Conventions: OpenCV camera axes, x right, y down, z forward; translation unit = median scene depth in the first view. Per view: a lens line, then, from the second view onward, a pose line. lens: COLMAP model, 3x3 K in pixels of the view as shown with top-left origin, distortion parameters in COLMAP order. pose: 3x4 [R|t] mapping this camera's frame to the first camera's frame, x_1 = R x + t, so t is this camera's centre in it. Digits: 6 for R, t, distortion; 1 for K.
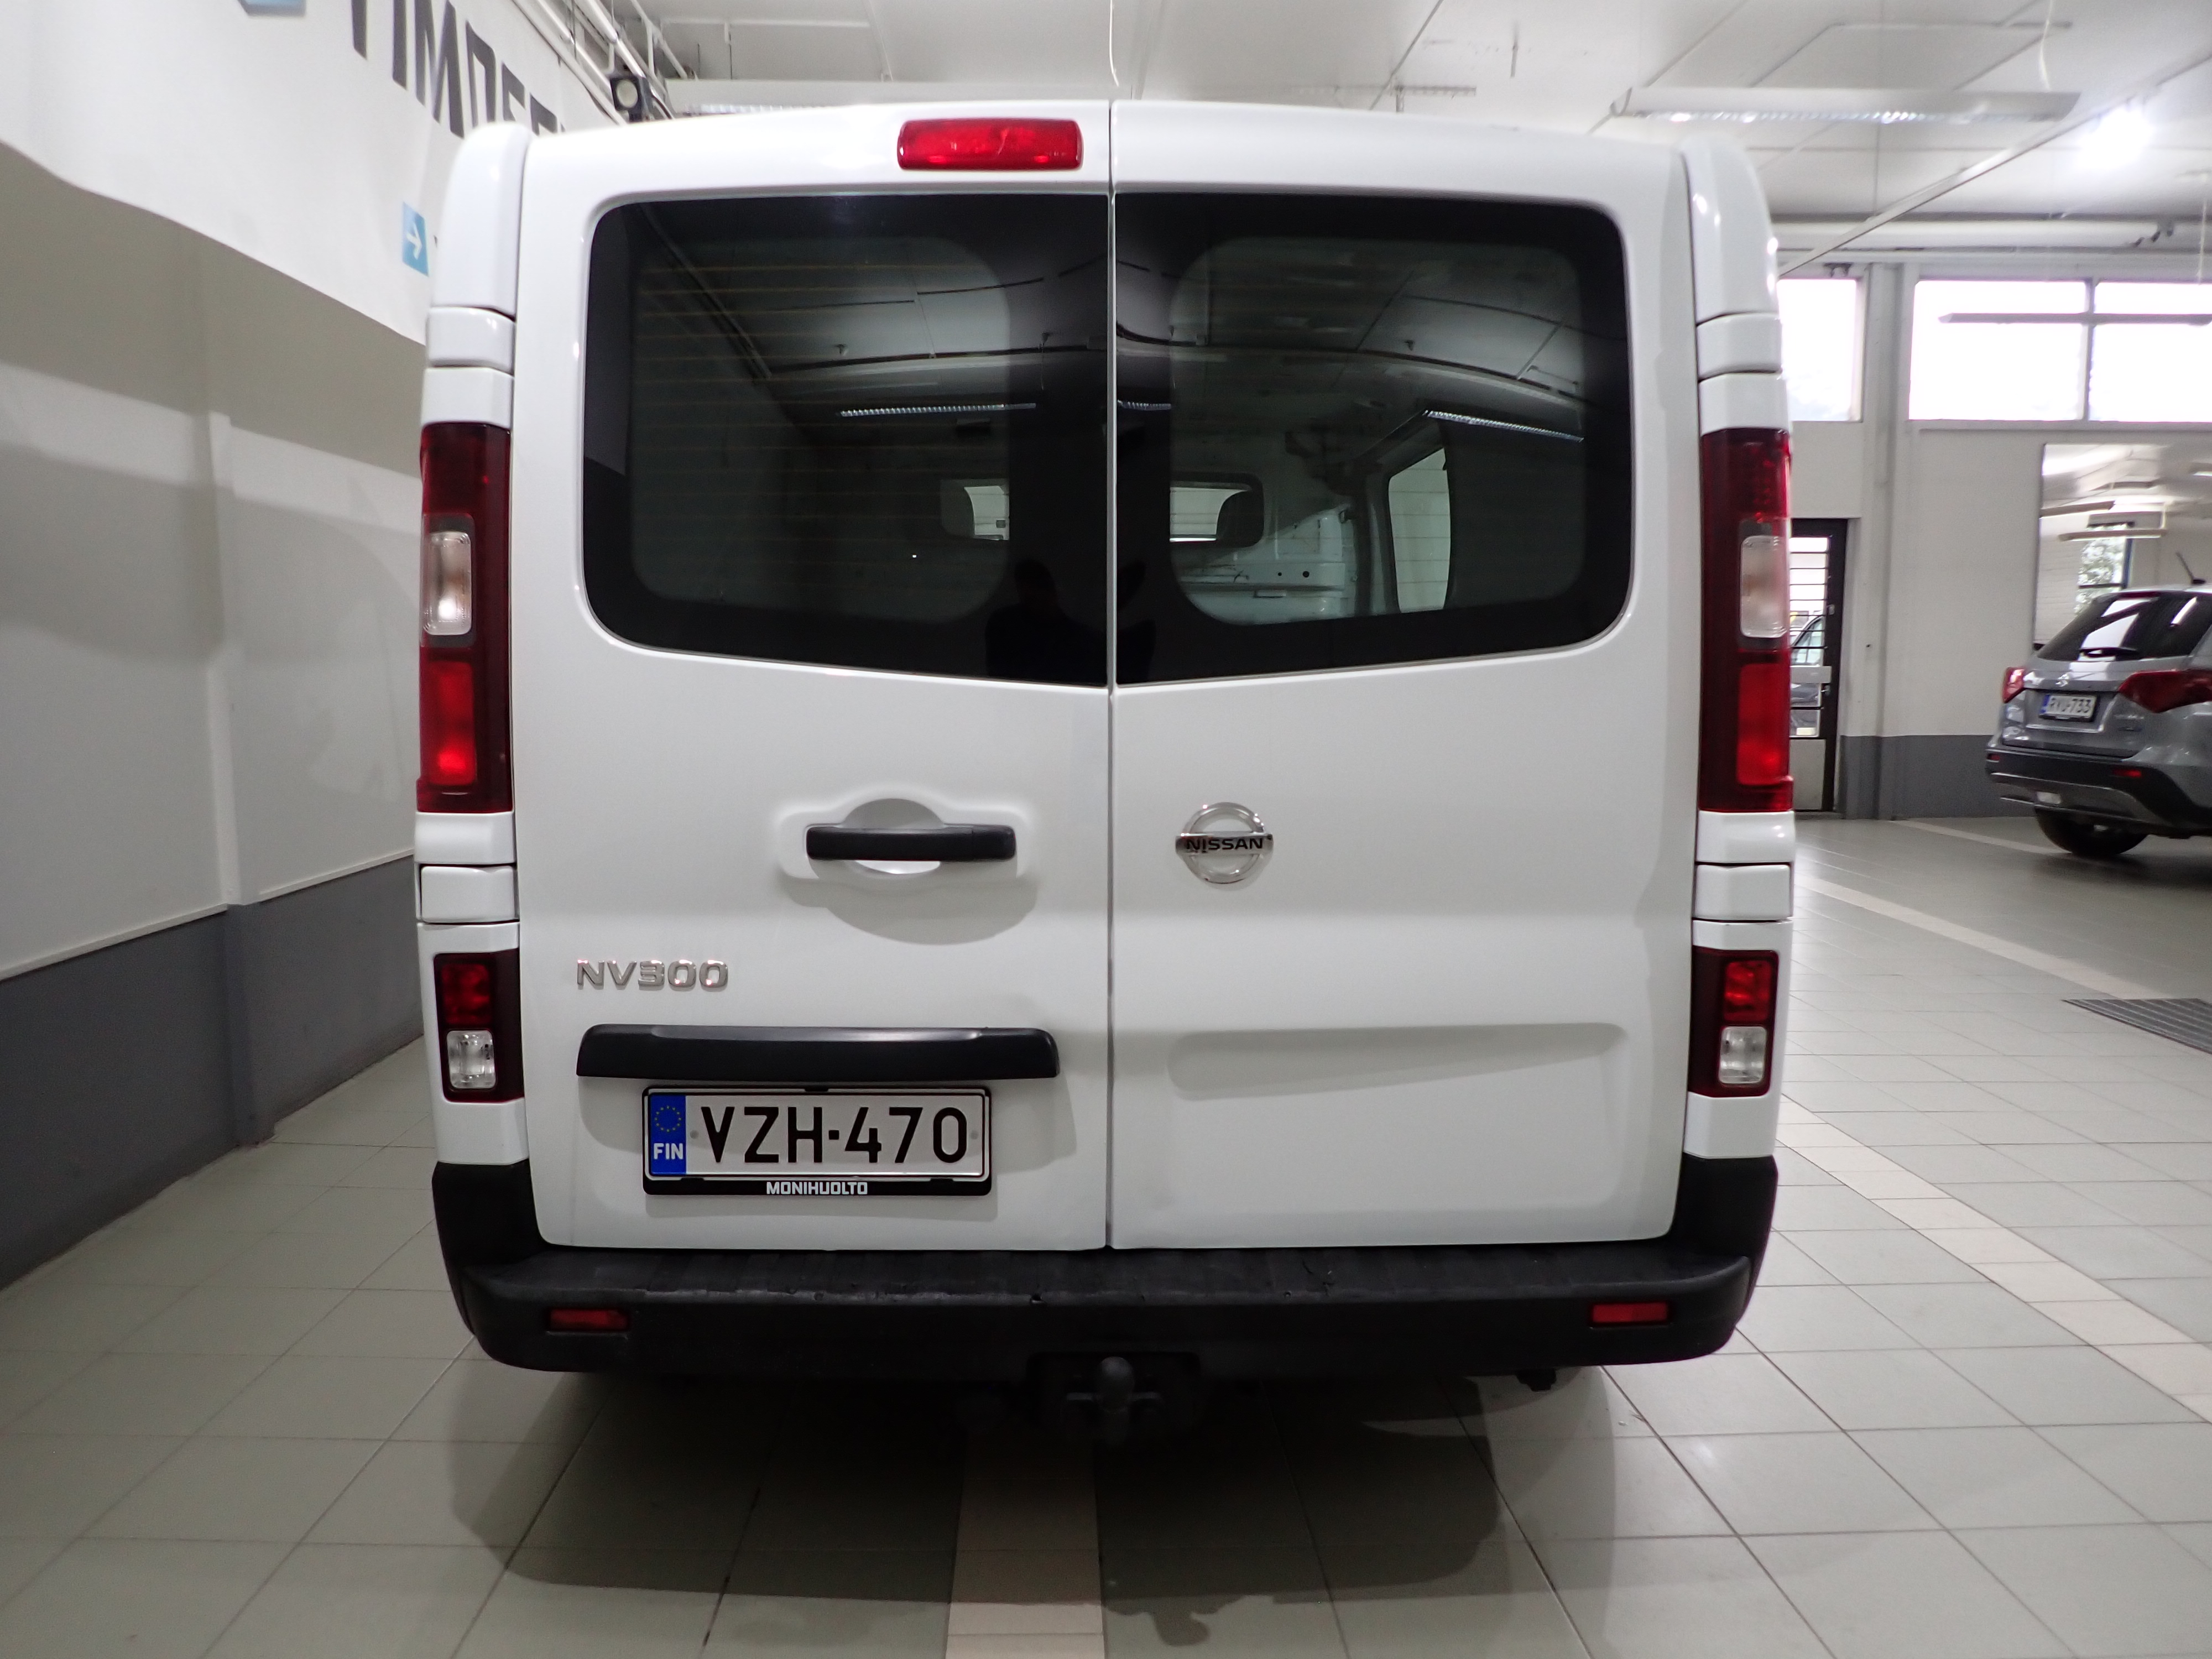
lens RADIAL K [[1610.9, 0, 1097.4], [0, 1610.9, 824.9], [0, 0, 1]] dist [0.002873, -0.004856]
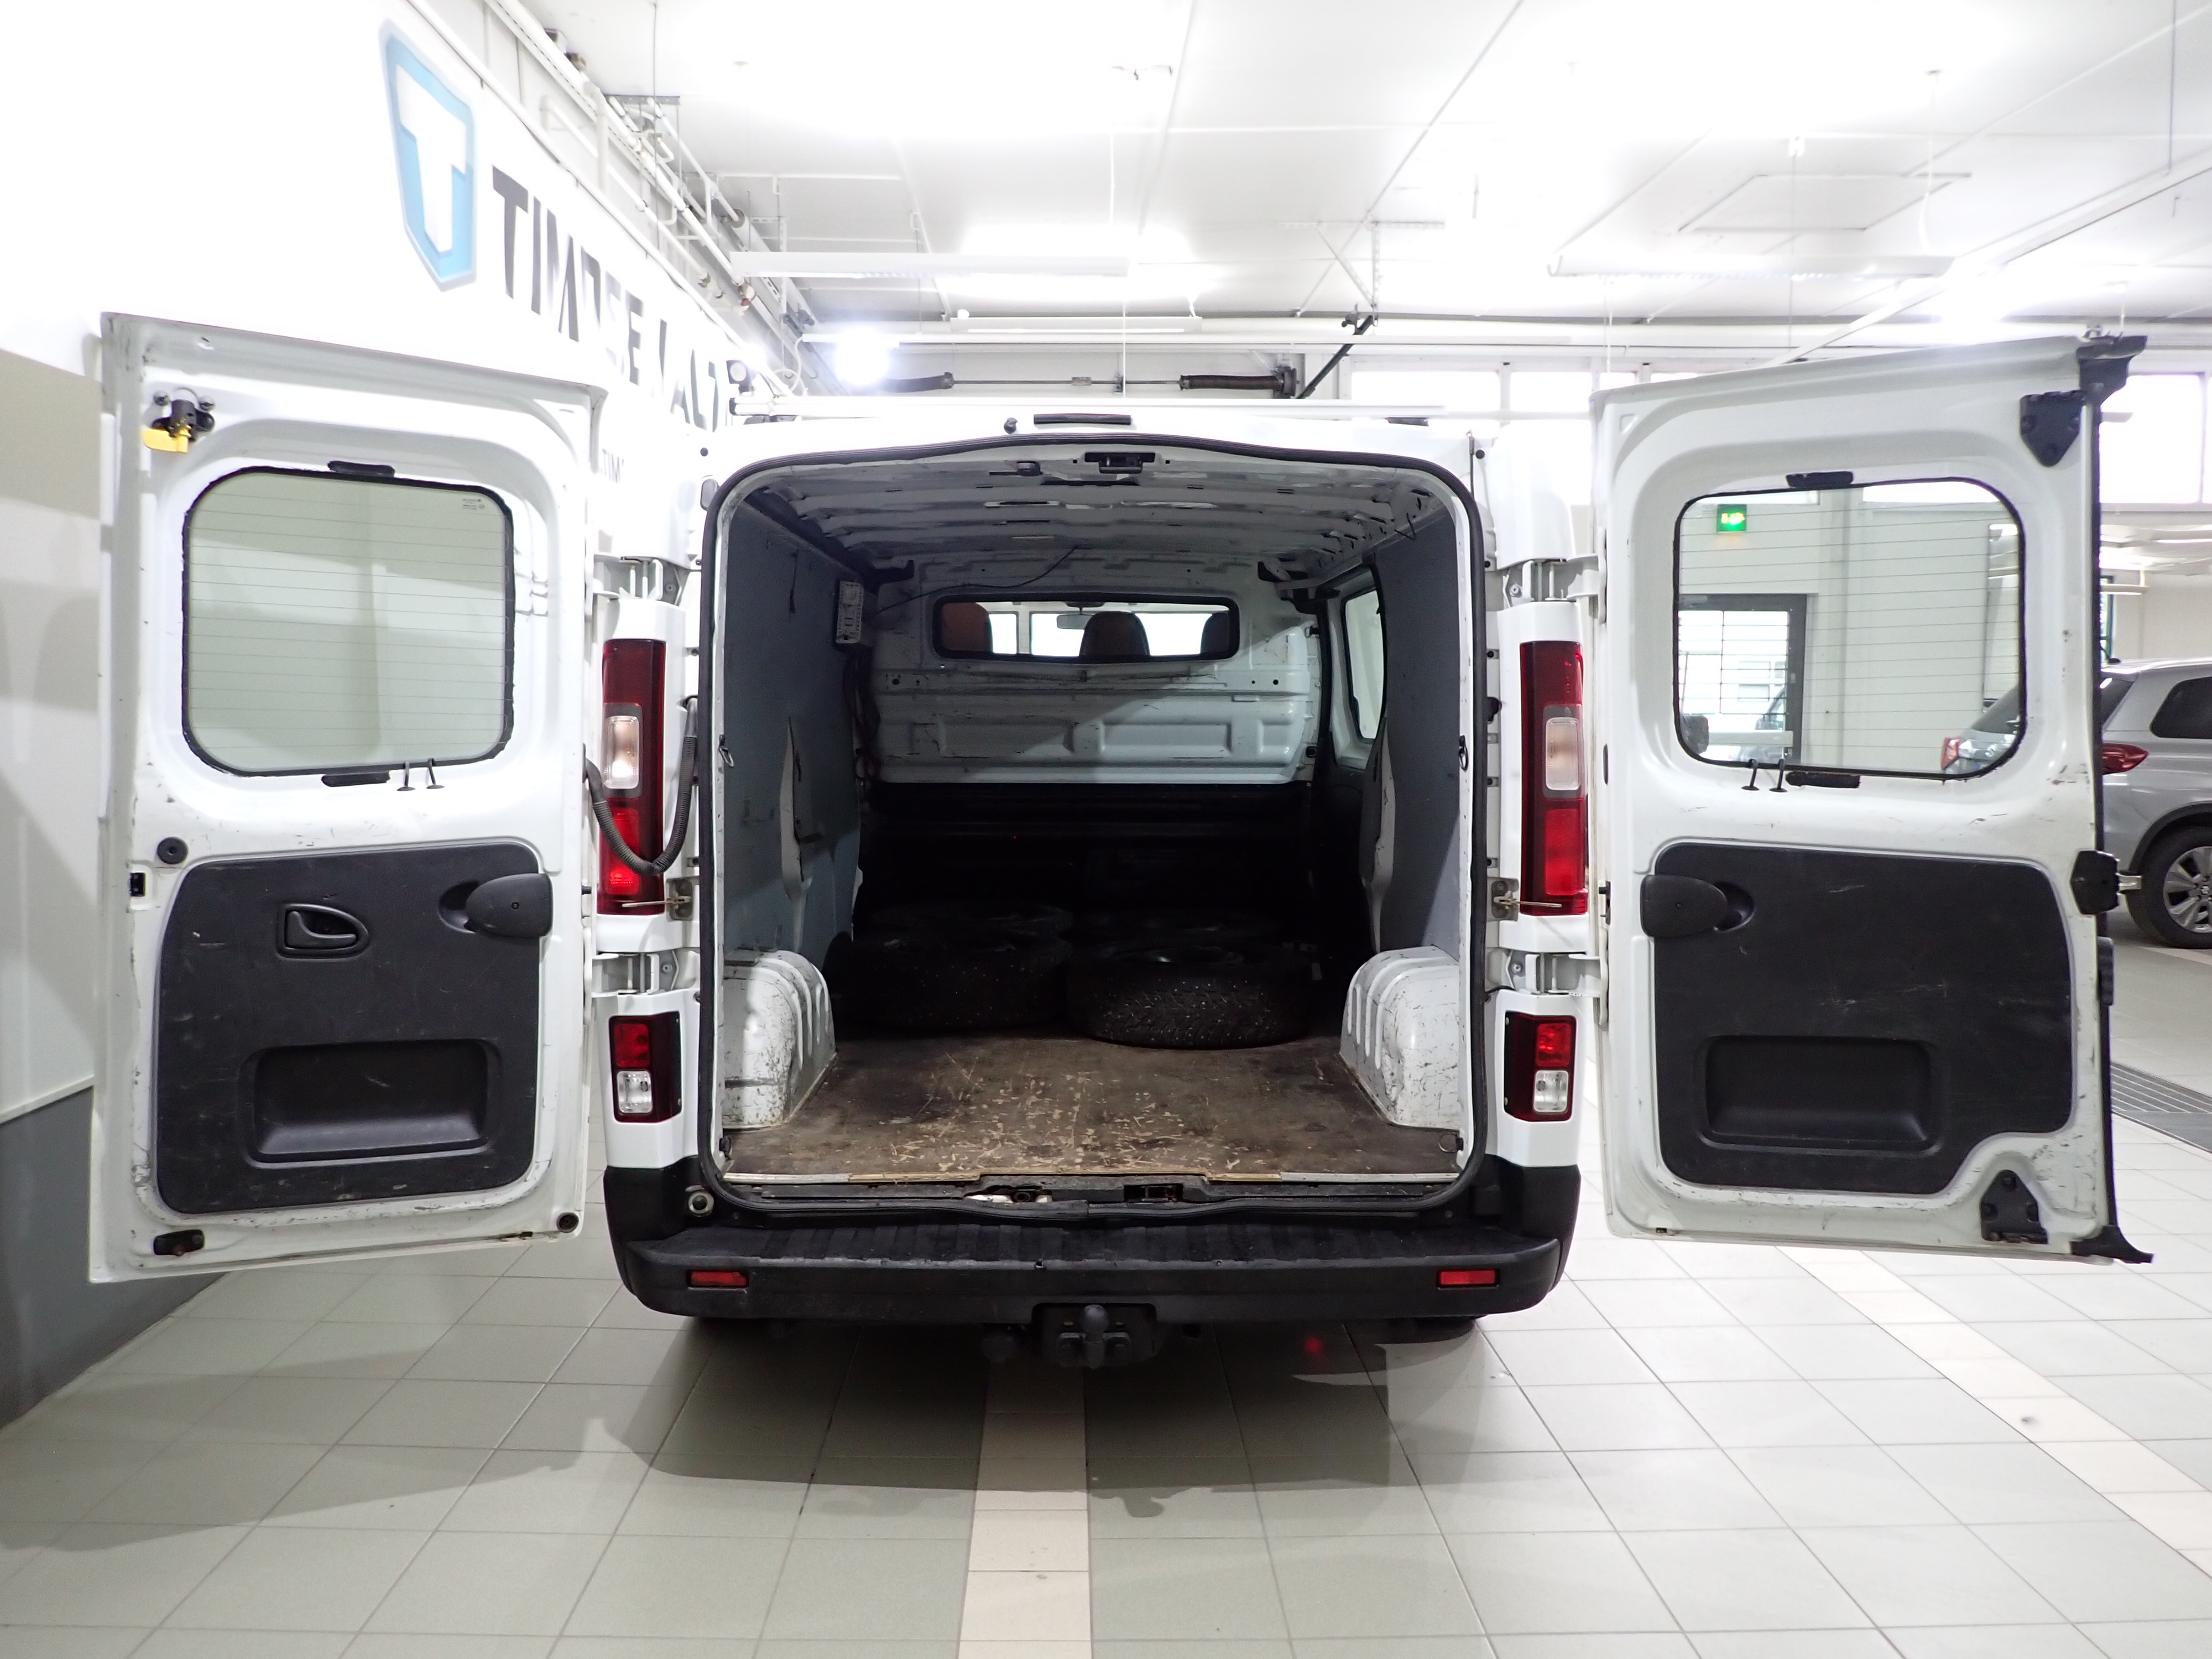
lens RADIAL K [[1602.8, 0, 1106.0], [0, 1602.8, 829.5], [0, 0, 1]] dist [0.003431, 0.001933]
pose [[0.999993, 0.001709, -0.003370, 0.023076], [-0.001785, 0.999734, -0.022973, -0.049230], [0.003330, 0.022979, 0.999730, -0.382876]]
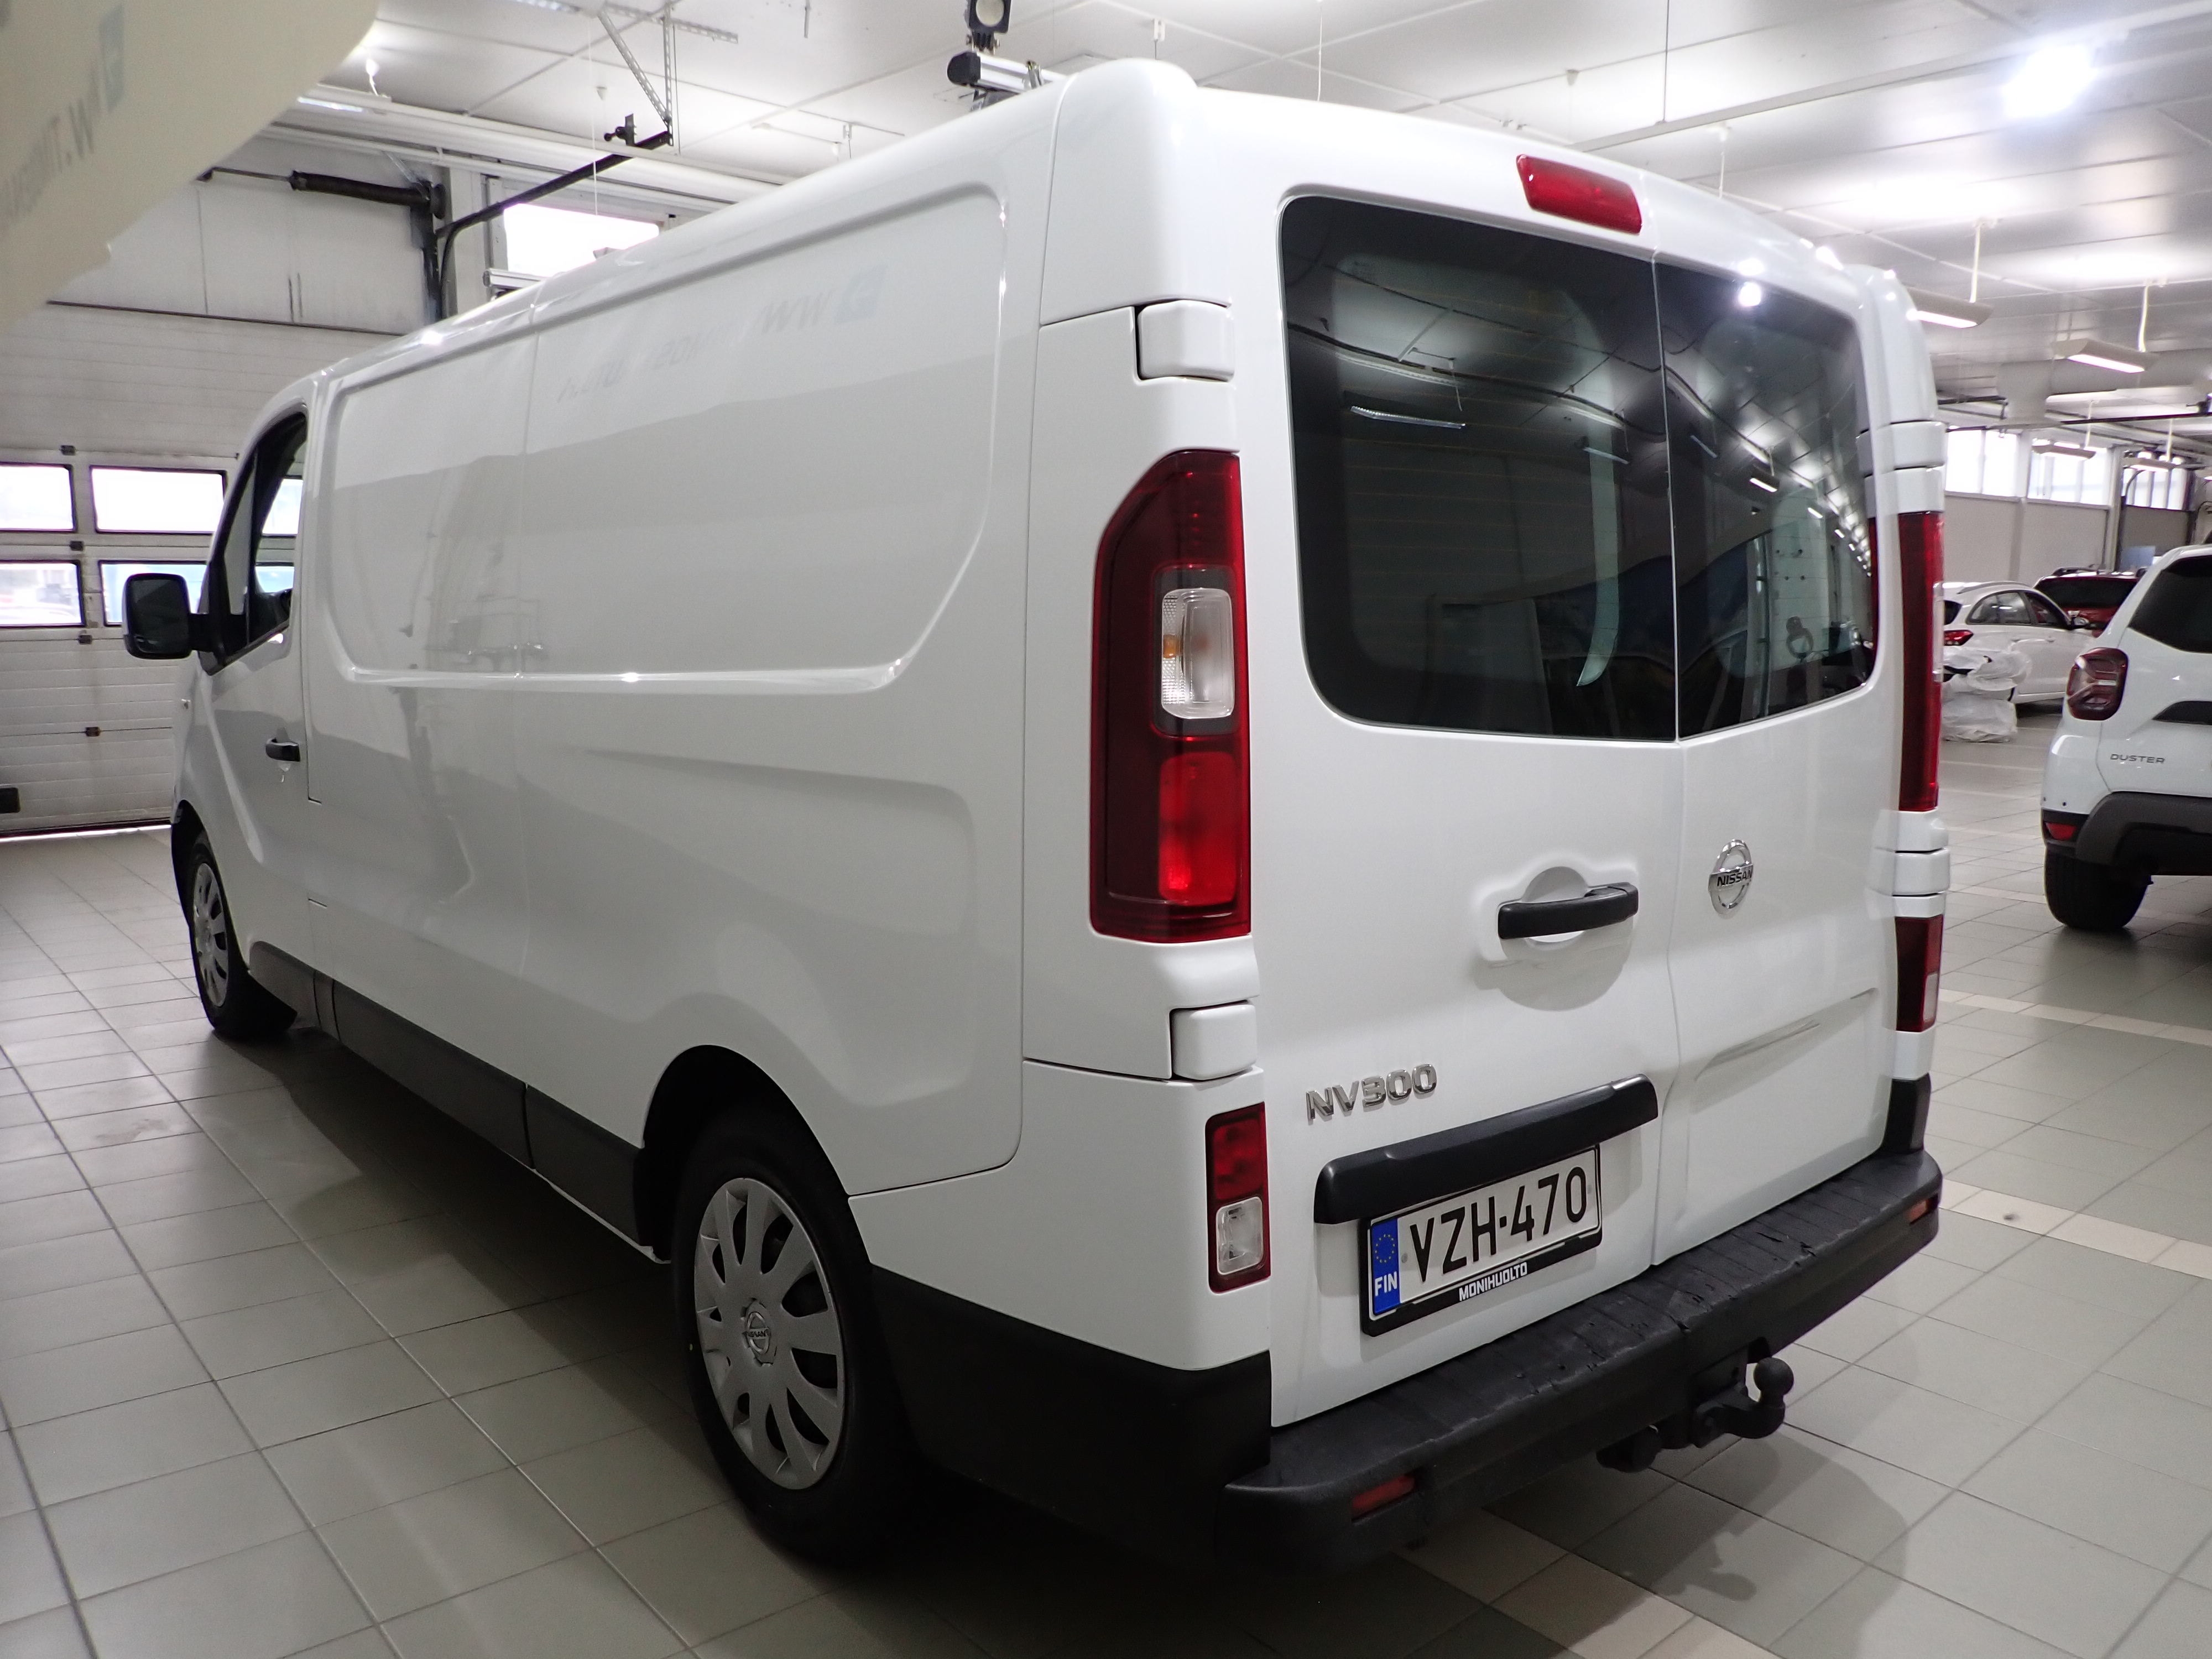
lens RADIAL K [[1610.9, 0, 1097.4], [0, 1610.9, 824.9], [0, 0, 1]] dist [0.002873, -0.004856]
pose [[0.783291, -0.084004, 0.615953, -0.920777], [0.060384, 0.996424, 0.059104, -0.113500], [-0.618716, -0.009102, 0.785562, 0.398712]]
